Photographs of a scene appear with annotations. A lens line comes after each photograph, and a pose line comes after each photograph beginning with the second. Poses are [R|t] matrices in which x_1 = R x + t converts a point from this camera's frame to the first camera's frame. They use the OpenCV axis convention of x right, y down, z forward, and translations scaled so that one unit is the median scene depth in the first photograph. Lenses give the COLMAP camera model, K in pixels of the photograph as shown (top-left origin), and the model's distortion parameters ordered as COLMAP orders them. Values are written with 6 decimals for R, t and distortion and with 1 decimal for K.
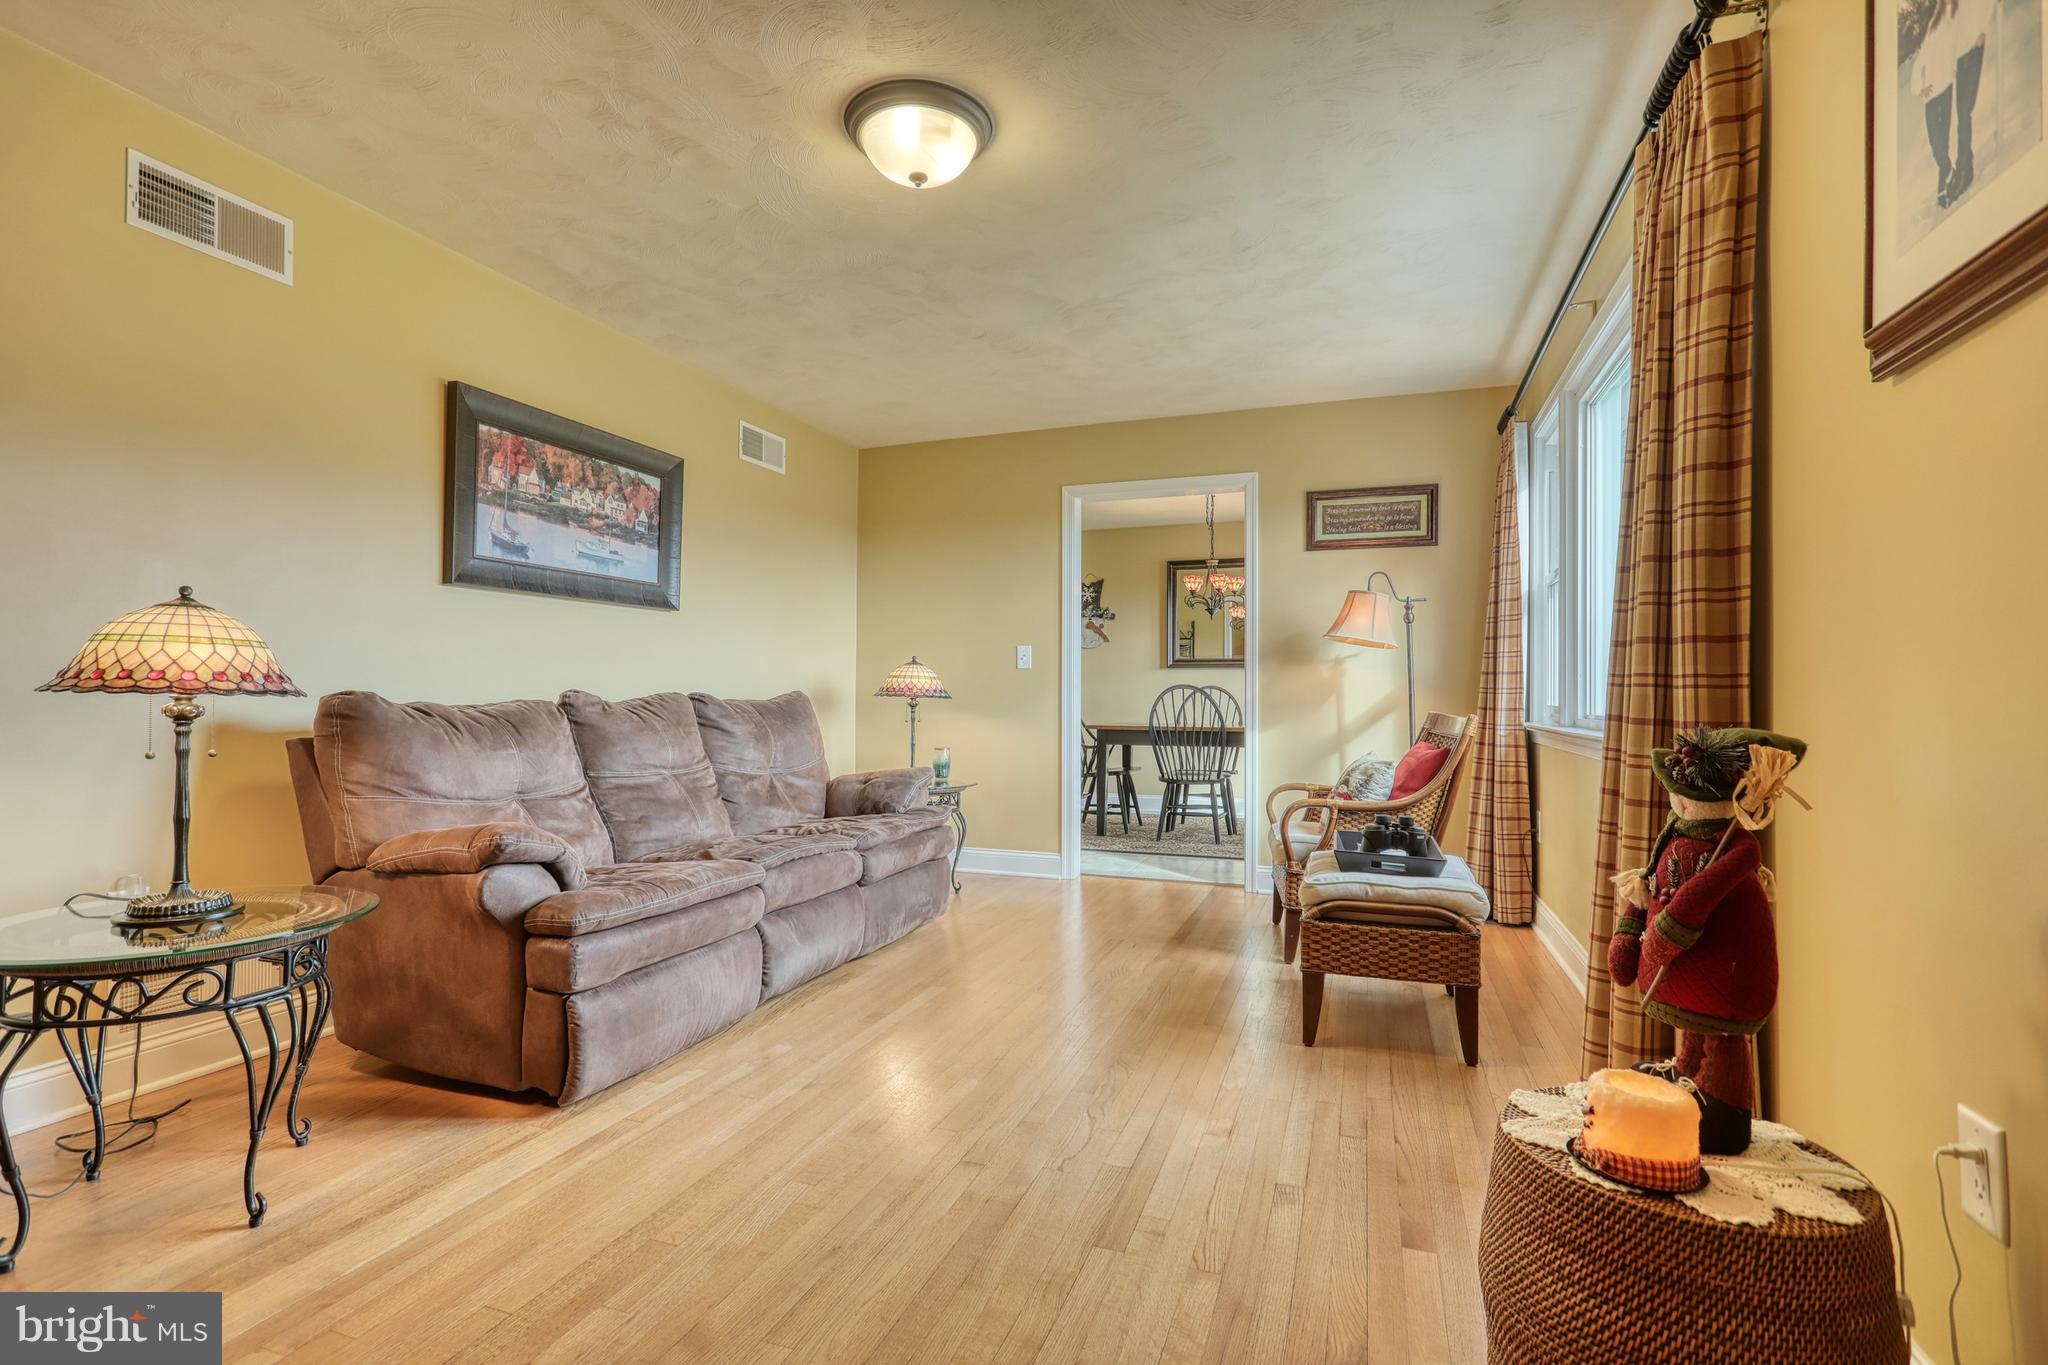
lens RADIAL K [[973.8, 0, 1036.3], [0, 973.8, 686.7], [0, 0, 1]] dist [-0.005523, 0.001208]
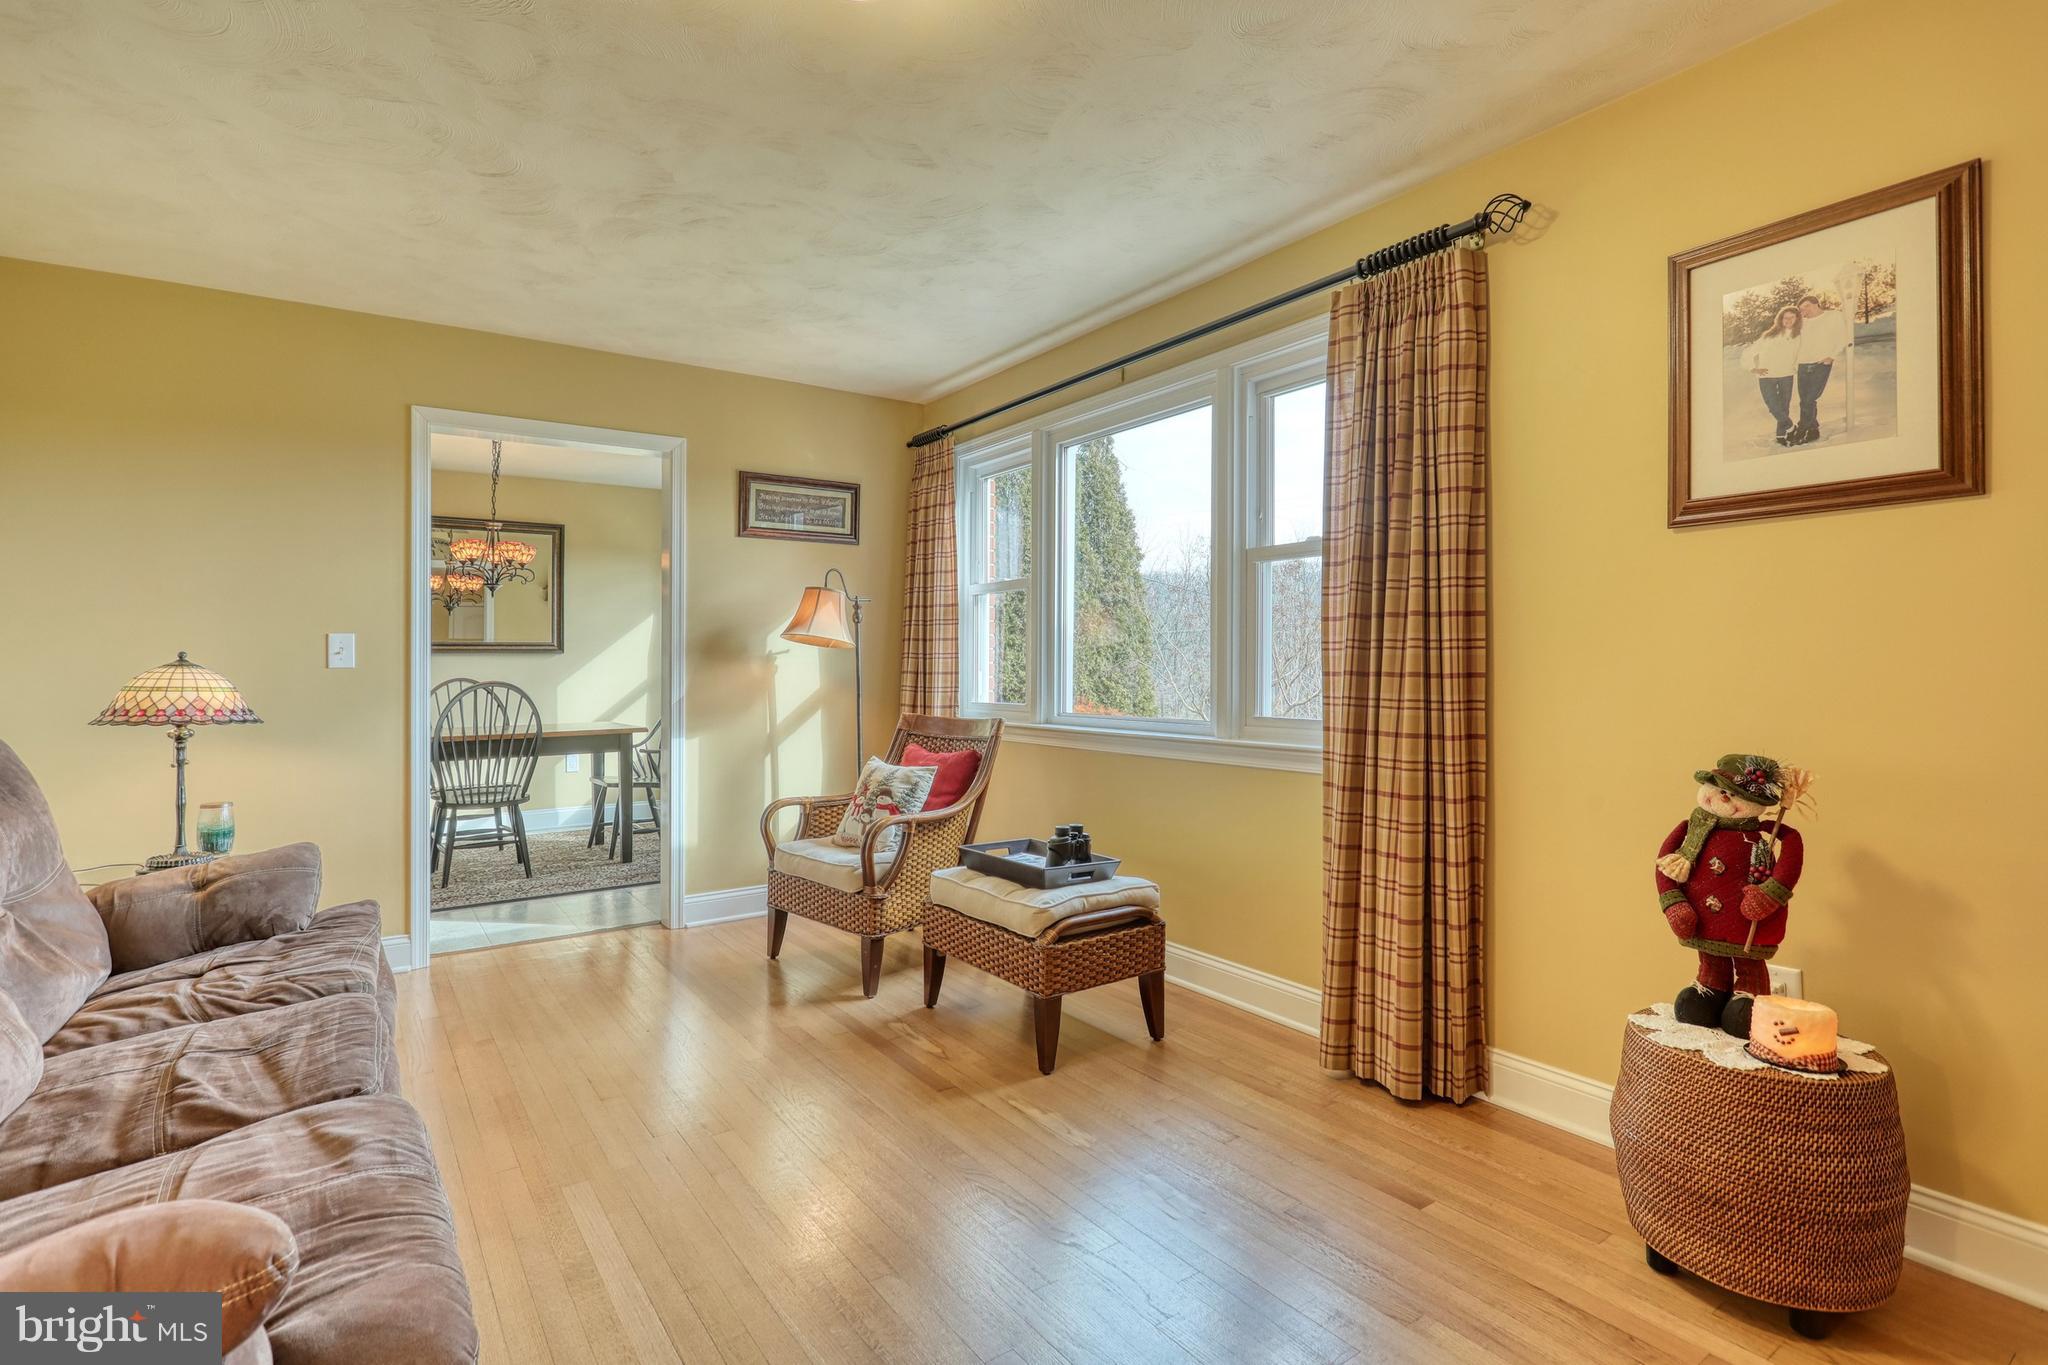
lens RADIAL K [[973.8, 0, 1027.3], [0, 973.8, 667.5], [0, 0, 1]] dist [-0.005523, 0.001208]
pose [[0.586889, -0.009843, 0.809607, -0.306636], [0.000341, 0.999929, 0.011910, -0.029828], [-0.809667, -0.006714, 0.586851, 0.262769]]
